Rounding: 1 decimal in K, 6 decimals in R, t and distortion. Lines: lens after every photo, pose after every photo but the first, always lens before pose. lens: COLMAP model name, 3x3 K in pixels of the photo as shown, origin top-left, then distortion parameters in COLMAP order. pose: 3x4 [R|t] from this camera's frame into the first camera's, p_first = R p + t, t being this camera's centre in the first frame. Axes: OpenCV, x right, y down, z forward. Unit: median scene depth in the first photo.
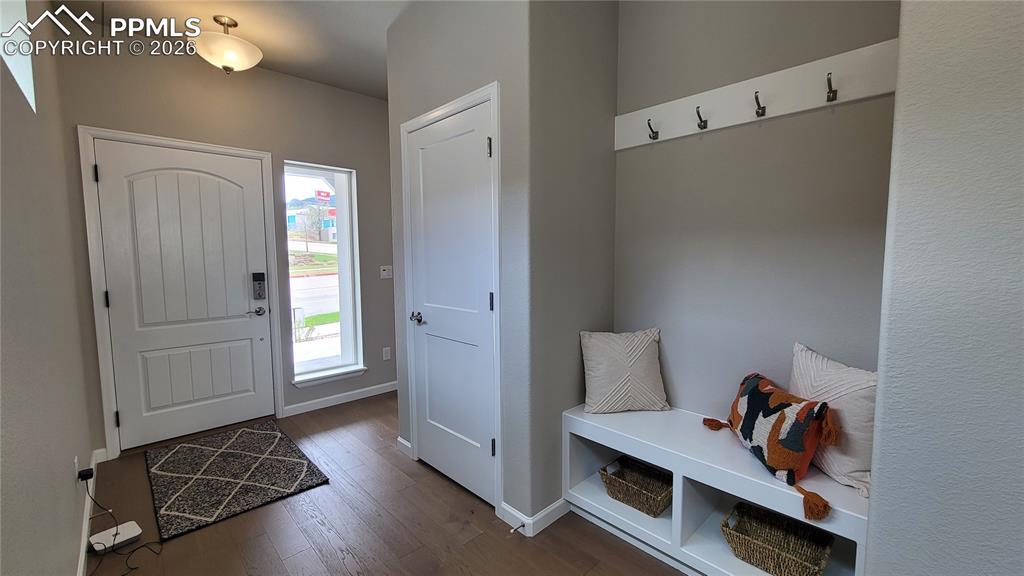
lens RADIAL K [[416.2, 0, 517.8], [0, 416.2, 284.2], [0, 0, 1]] dist [-0.001525, -0.000739]
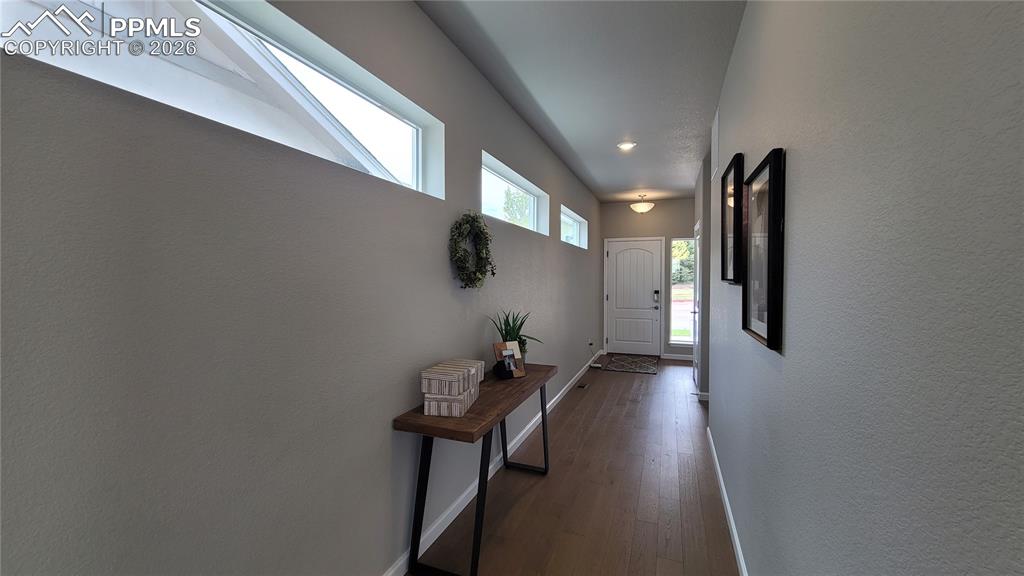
lens RADIAL K [[416.2, 0, 510.7], [0, 416.2, 282.3], [0, 0, 1]] dist [-0.001525, -0.000739]
pose [[0.449038, 0.013945, -0.893404, 1.252406], [-0.075346, 0.996908, -0.022309, 0.047151], [0.890330, 0.077332, 0.448700, -0.872352]]
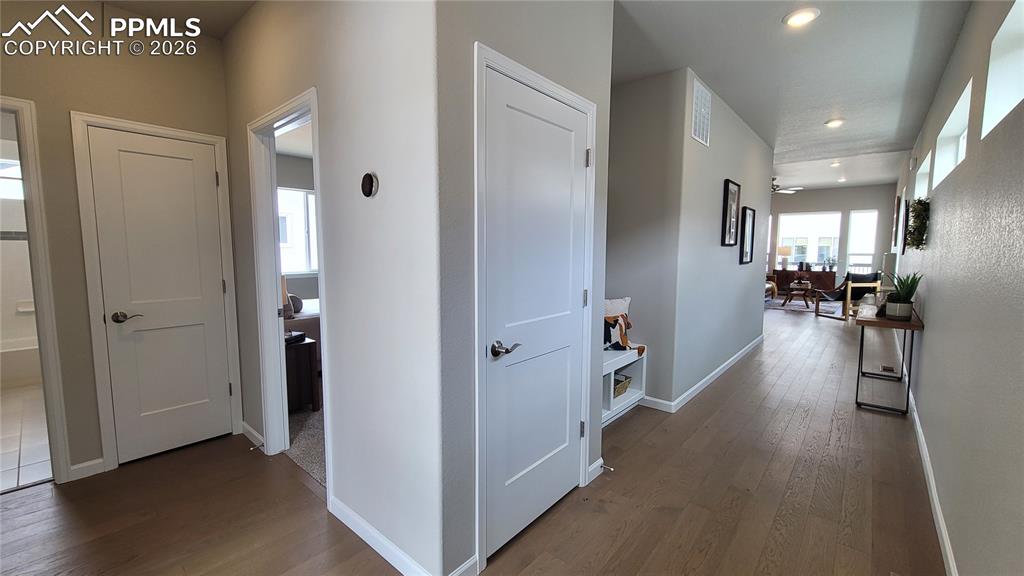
lens RADIAL K [[416.2, 0, 516.2], [0, 416.2, 289.1], [0, 0, 1]] dist [-0.001525, -0.000739]
pose [[-0.081074, -0.089983, 0.992638, -0.162521], [0.083423, 0.991809, 0.096722, -0.014560], [-0.993211, 0.090651, -0.072904, 0.179034]]
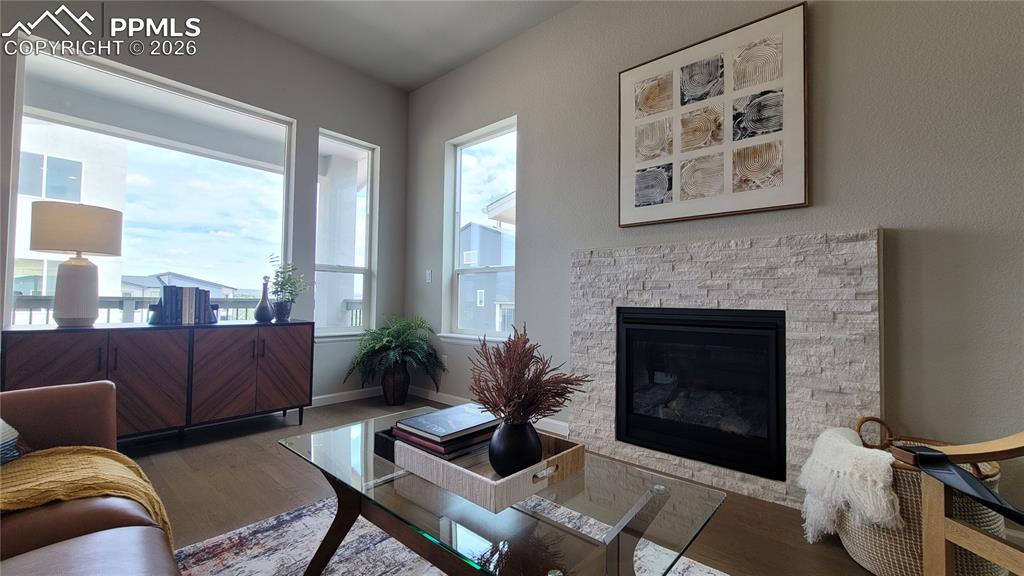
lens RADIAL K [[416.2, 0, 514.3], [0, 416.2, 287.4], [0, 0, 1]] dist [-0.001525, -0.000739]
pose [[-0.993588, -0.014850, -0.112079, 2.056751], [-0.020369, 0.998627, 0.048264, 0.196020], [0.111209, 0.050237, -0.992527, -1.286906]]
